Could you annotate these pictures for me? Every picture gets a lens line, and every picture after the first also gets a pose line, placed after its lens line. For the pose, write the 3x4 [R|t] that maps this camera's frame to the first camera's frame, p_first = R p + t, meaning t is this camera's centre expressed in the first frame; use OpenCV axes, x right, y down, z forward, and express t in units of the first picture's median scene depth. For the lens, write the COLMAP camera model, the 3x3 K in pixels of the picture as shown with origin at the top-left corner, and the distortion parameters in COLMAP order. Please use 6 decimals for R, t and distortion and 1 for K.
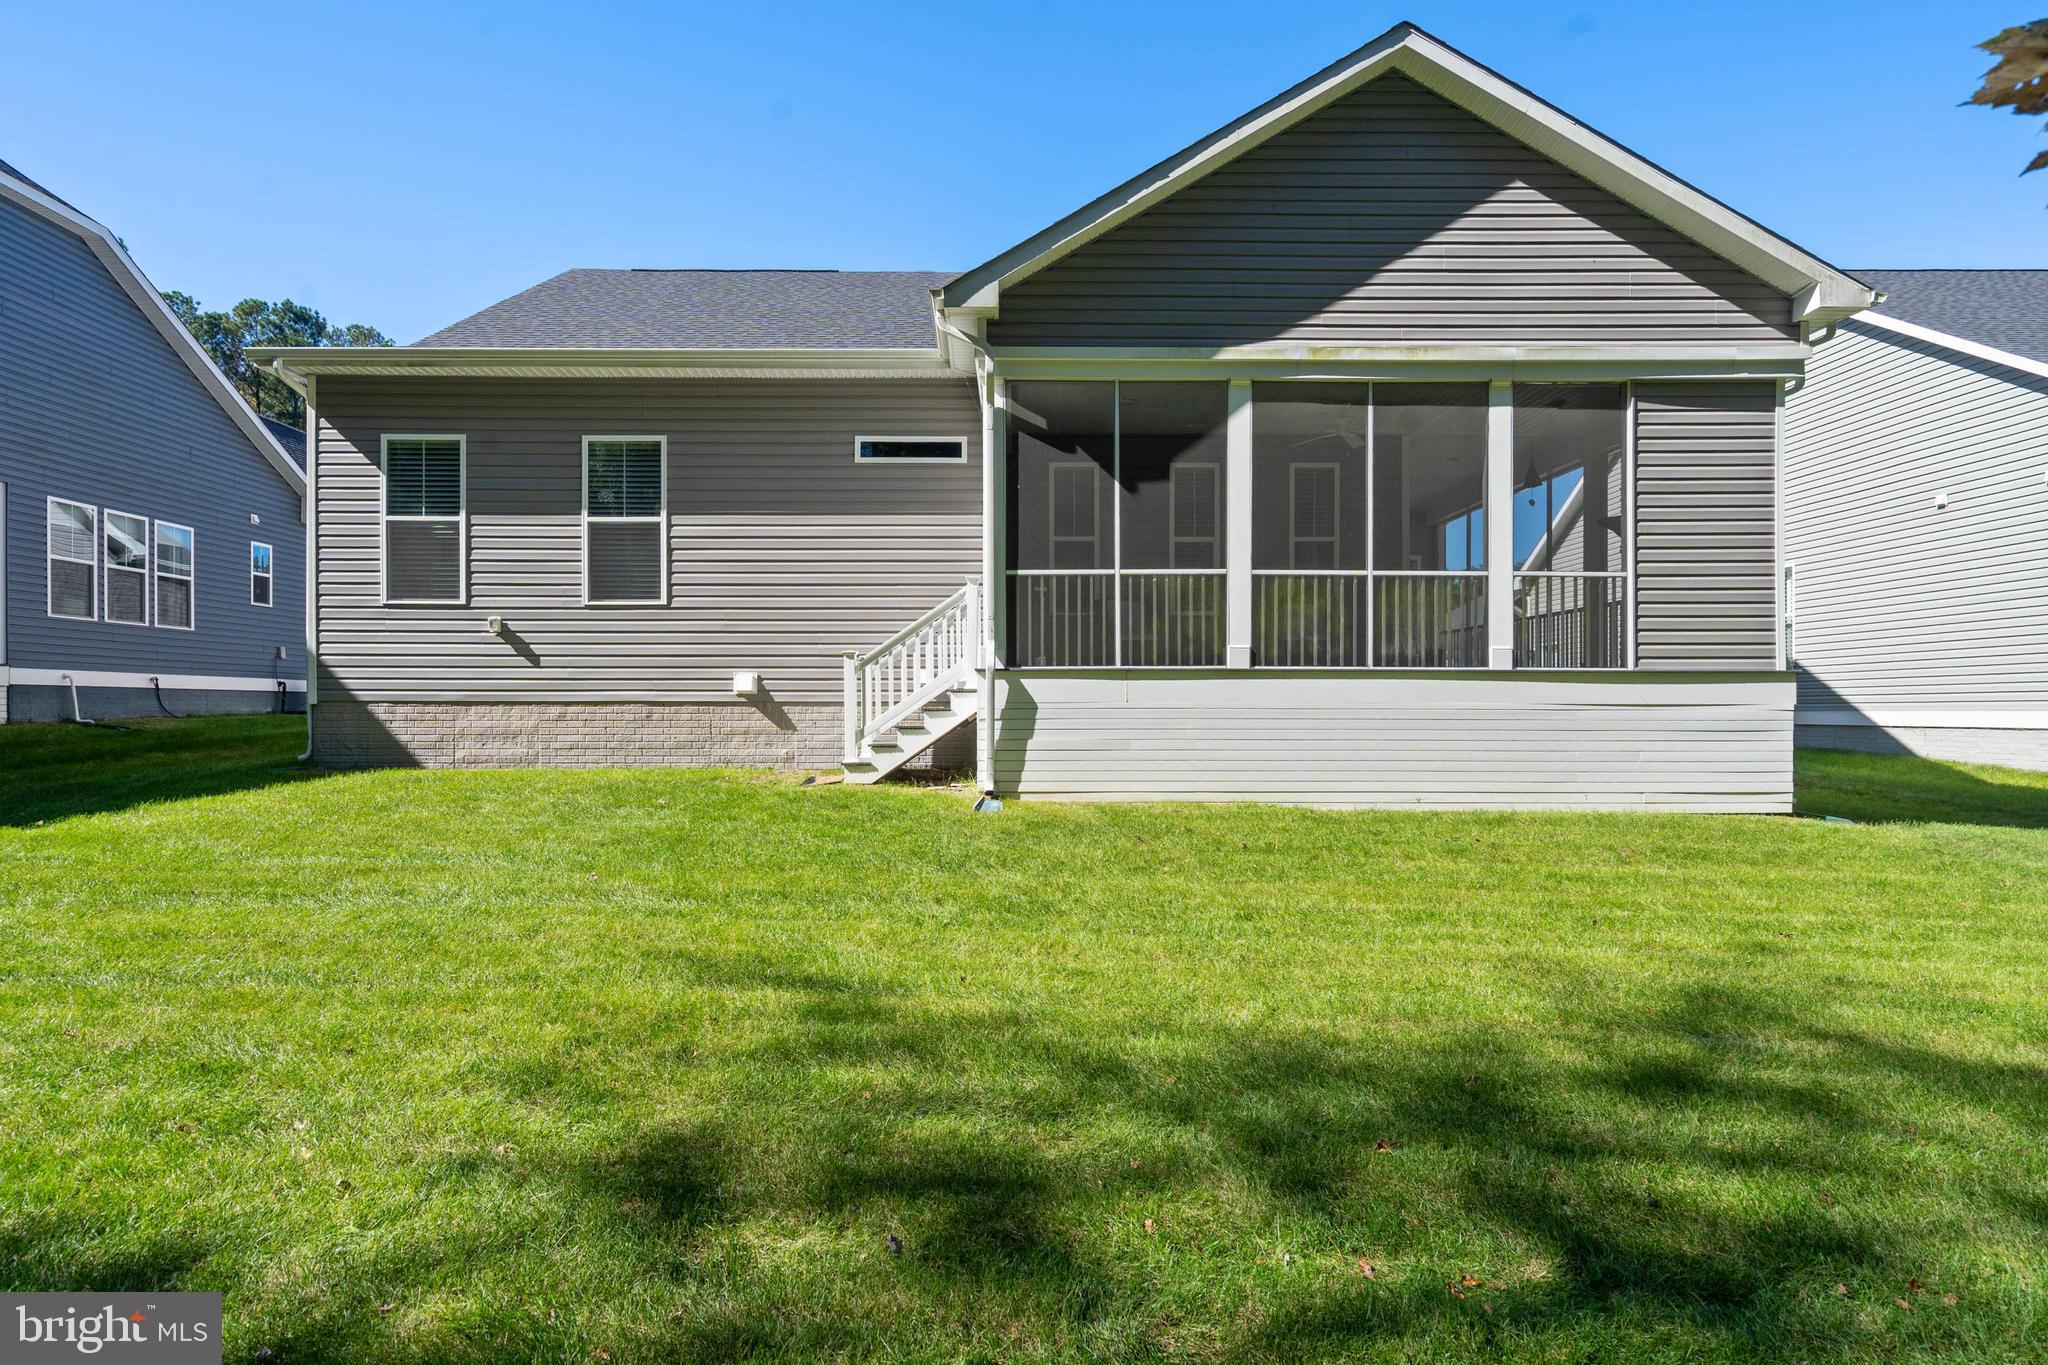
lens RADIAL K [[1089.4, 0, 1012.8], [0, 1089.4, 699.2], [0, 0, 1]] dist [0.005242, 0.000799]
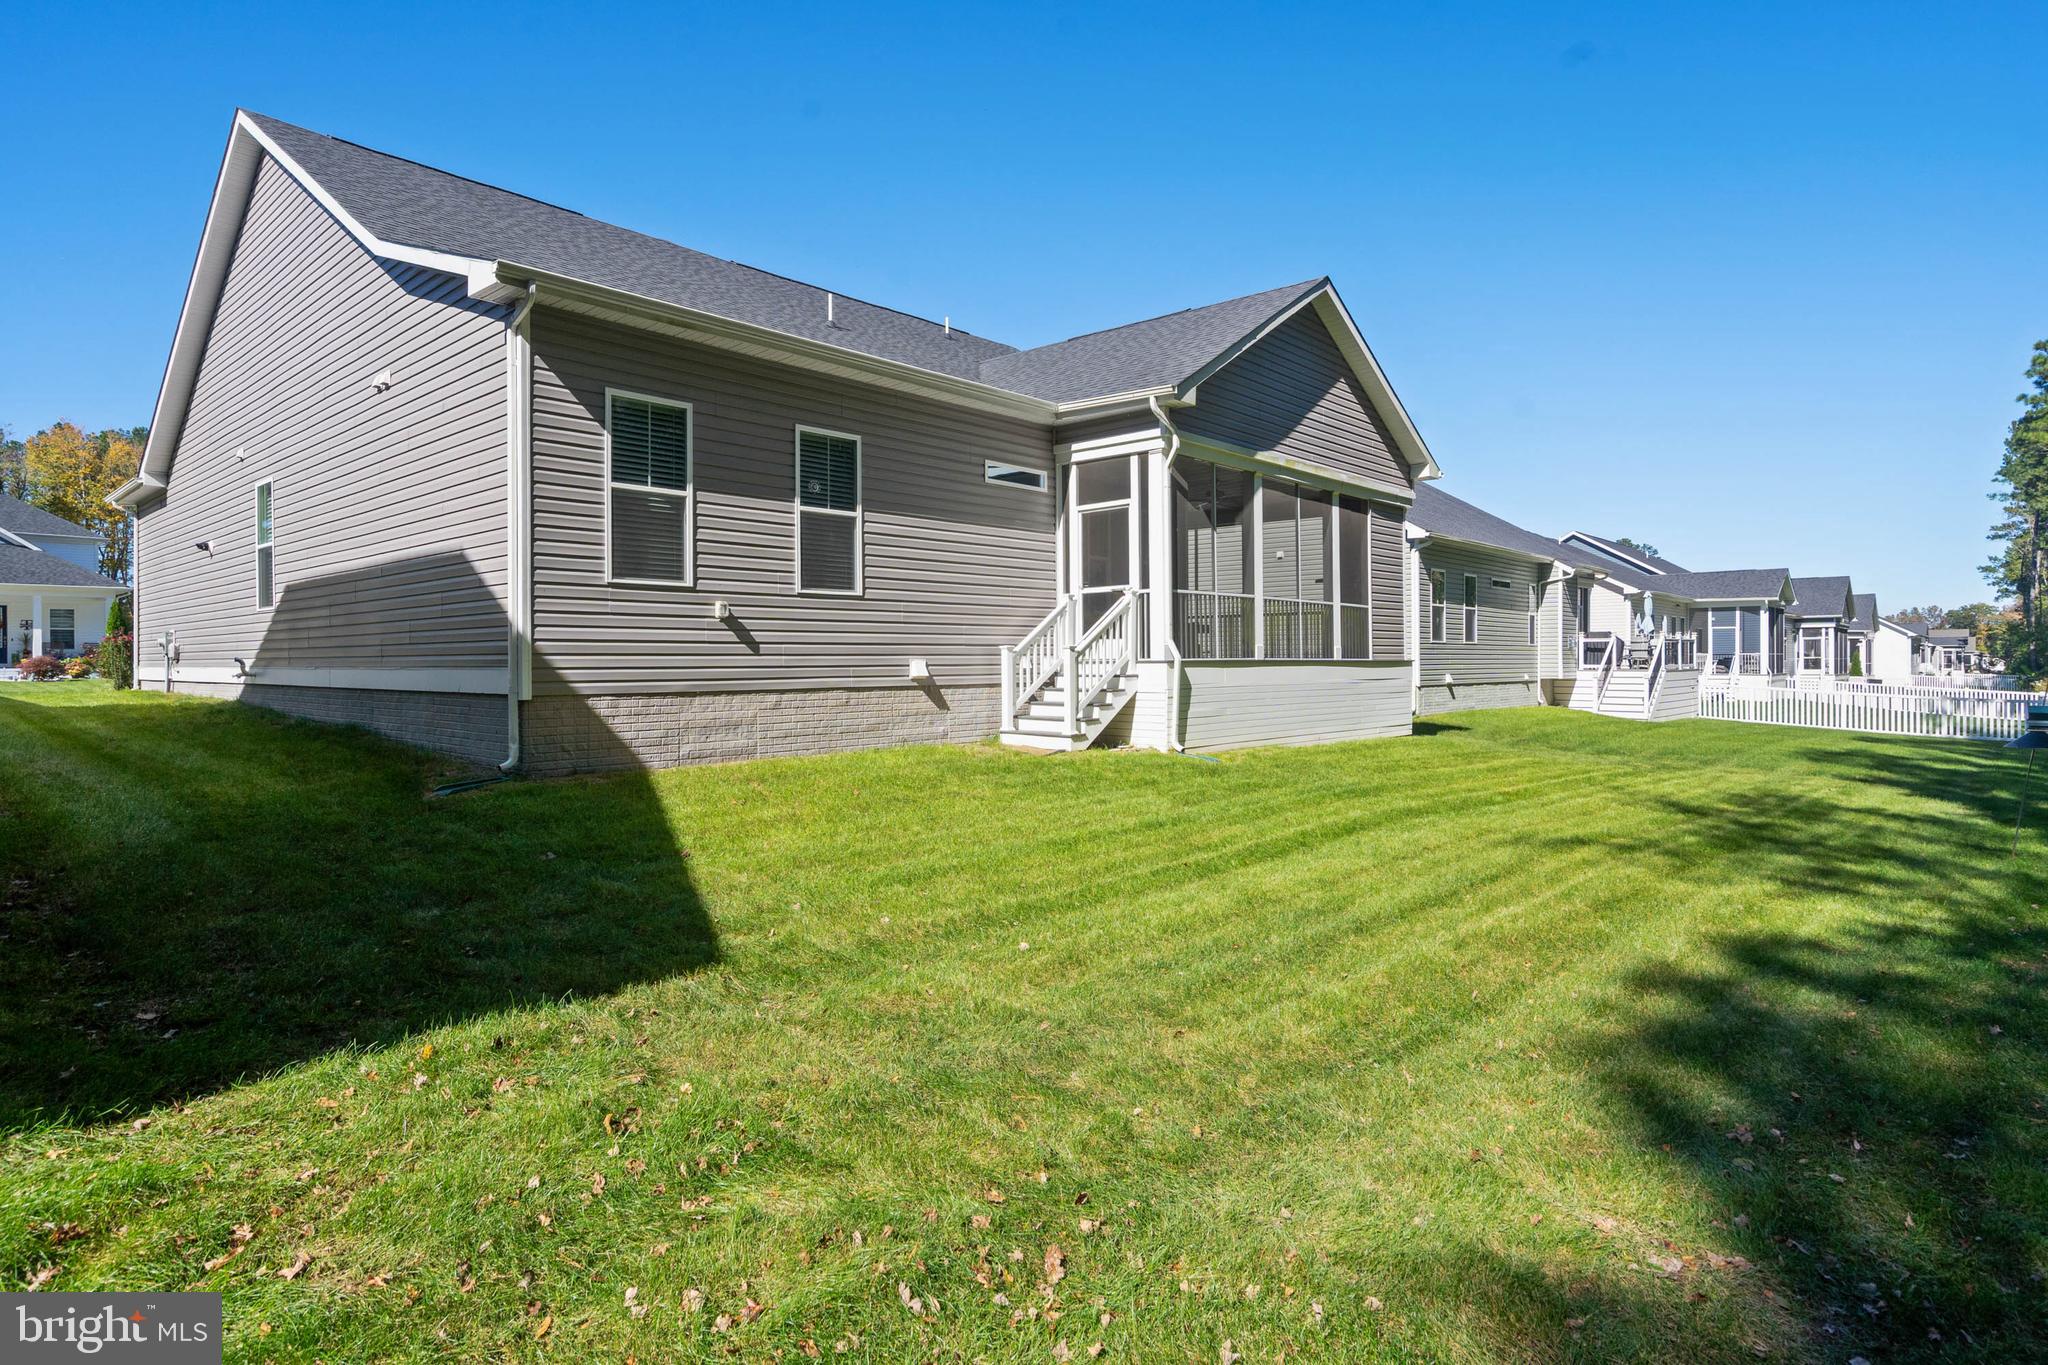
lens RADIAL K [[1070.2, 0, 1022.0], [0, 1070.2, 645.9], [0, 0, 1]] dist [-0.000499, 0.000173]
pose [[0.686310, 0.005430, 0.727289, -0.967804], [-0.001042, 0.999978, -0.006482, -0.031417], [-0.727308, 0.003691, 0.686301, 0.173817]]
